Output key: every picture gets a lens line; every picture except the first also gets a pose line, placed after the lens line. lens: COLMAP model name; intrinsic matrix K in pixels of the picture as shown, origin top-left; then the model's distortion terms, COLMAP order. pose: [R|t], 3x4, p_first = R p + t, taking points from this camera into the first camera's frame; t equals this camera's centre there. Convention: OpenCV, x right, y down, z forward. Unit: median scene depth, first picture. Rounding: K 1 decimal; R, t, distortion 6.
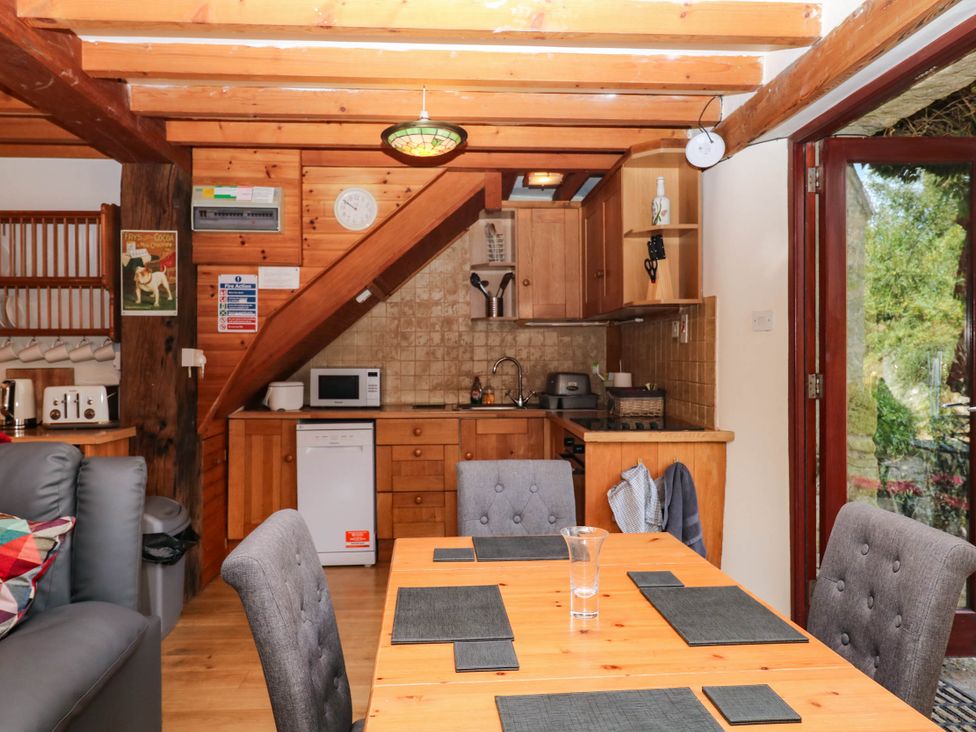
lens RADIAL K [[715.9, 0, 488.0], [0, 715.9, 366.0], [0, 0, 1]] dist [0.009750, -0.009704]
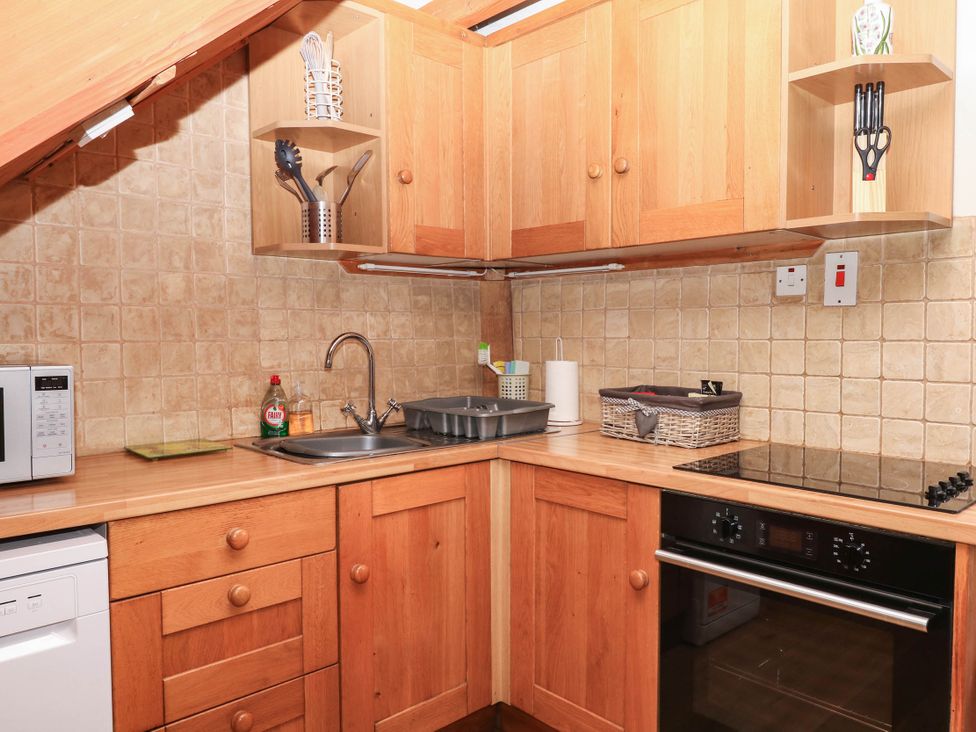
lens RADIAL K [[715.9, 0, 488.0], [0, 715.9, 366.0], [0, 0, 1]] dist [0.009750, -0.009704]
pose [[0.766973, -0.027593, 0.641086, -0.202223], [0.006278, 0.999350, 0.035503, -0.006634], [-0.641649, -0.023206, 0.766648, 0.563083]]
